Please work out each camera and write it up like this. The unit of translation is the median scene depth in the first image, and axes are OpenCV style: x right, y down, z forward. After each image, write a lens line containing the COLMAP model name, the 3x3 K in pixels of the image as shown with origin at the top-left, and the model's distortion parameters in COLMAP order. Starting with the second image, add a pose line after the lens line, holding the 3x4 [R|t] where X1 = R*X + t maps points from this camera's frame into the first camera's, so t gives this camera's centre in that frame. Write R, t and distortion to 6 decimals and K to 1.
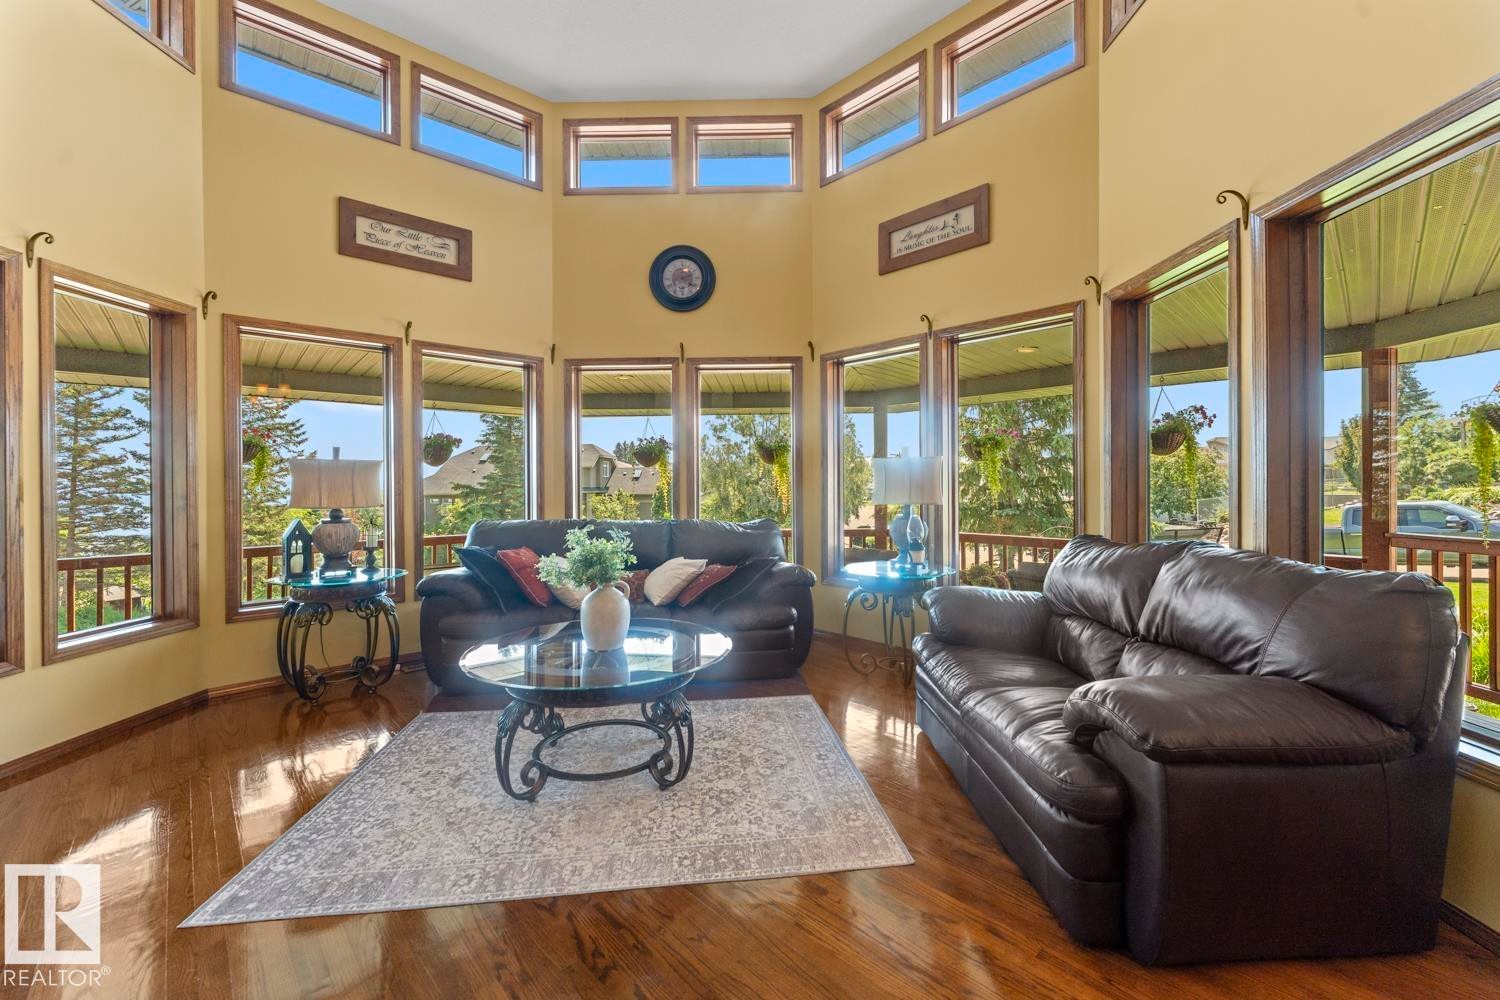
lens RADIAL K [[603.5, 0, 746.2], [0, 603.5, 489.6], [0, 0, 1]] dist [0.001905, -0.000137]
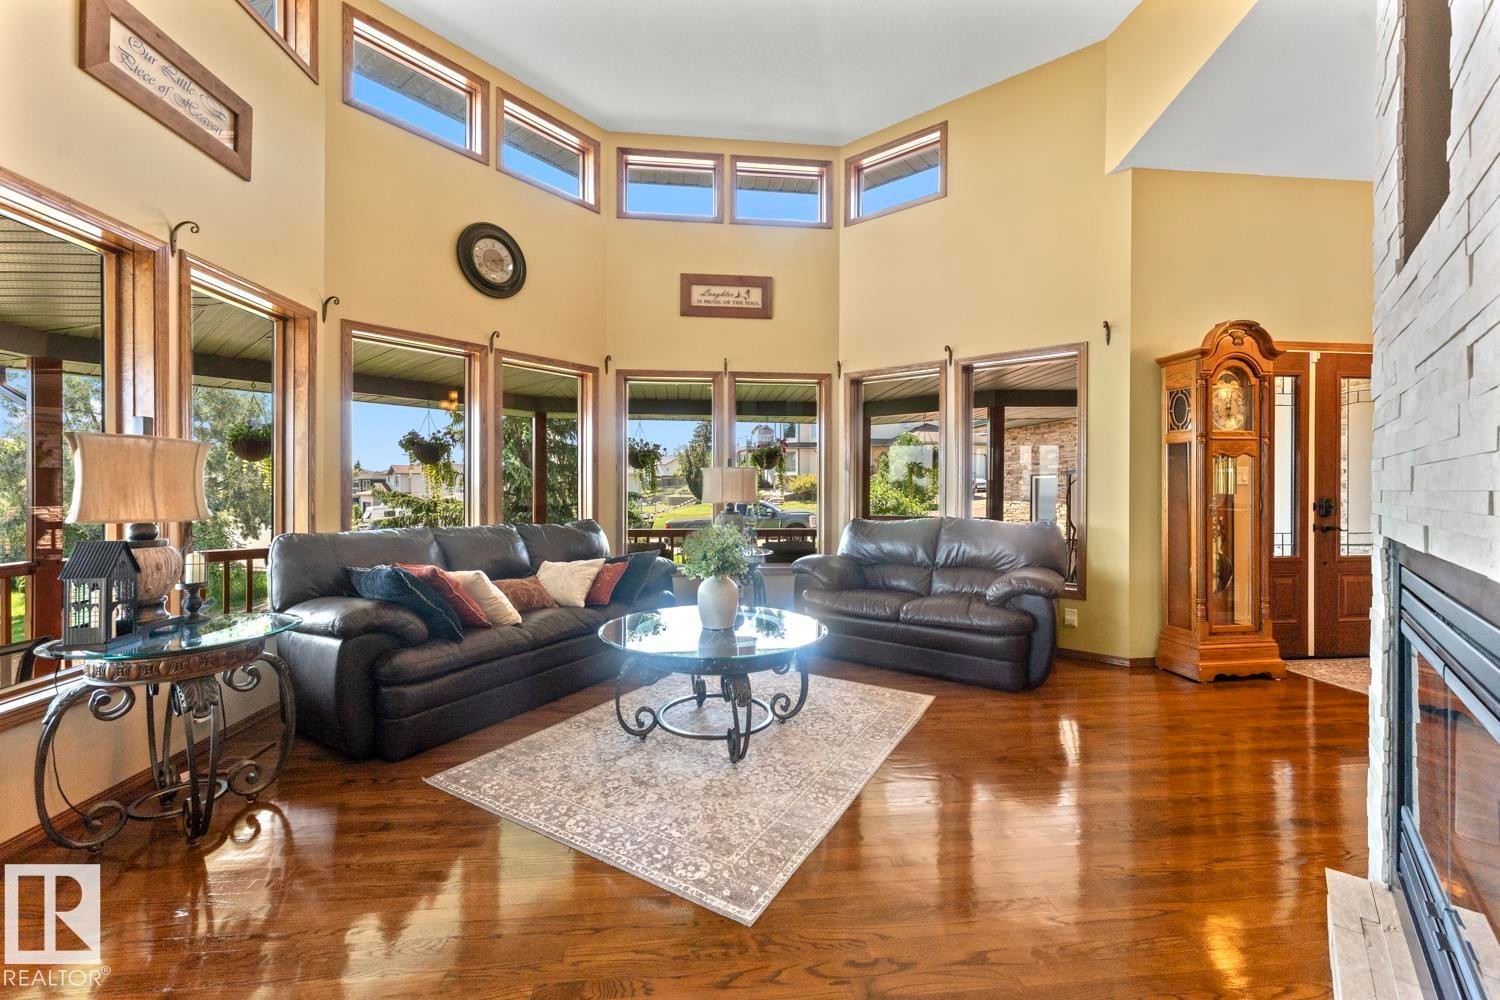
lens RADIAL K [[603.5, 0, 746.2], [0, 603.5, 489.6], [0, 0, 1]] dist [0.001905, -0.000137]
pose [[0.612855, 0.004618, 0.790182, -0.688876], [-0.000231, 0.999984, -0.005665, 0.003756], [-0.790195, 0.003289, 0.612846, 0.156223]]
